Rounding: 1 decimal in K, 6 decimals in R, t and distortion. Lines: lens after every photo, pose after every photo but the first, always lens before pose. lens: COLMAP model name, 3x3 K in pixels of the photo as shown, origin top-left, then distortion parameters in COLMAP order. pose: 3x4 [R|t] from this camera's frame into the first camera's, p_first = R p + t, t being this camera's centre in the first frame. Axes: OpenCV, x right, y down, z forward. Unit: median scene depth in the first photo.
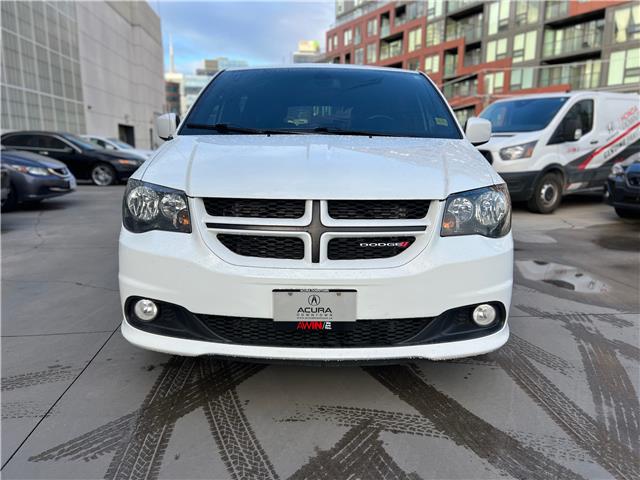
lens RADIAL K [[463.8, 0, 320.0], [0, 463.8, 240.0], [0, 0, 1]] dist [0.027805, -0.005421]
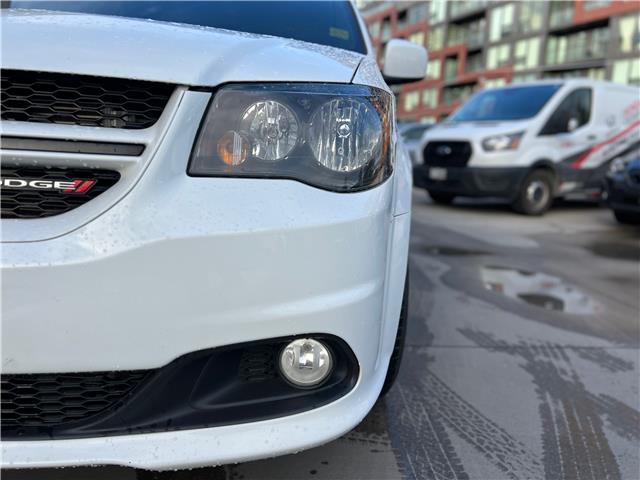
lens RADIAL K [[475.6, 0, 320.0], [0, 475.6, 240.0], [0, 0, 1]] dist [0.030348, -0.004823]
pose [[0.999348, 0.034106, 0.011828, 0.089050], [-0.033937, 0.999323, -0.014209, 0.012645], [-0.012305, 0.013799, 0.999829, 0.135462]]
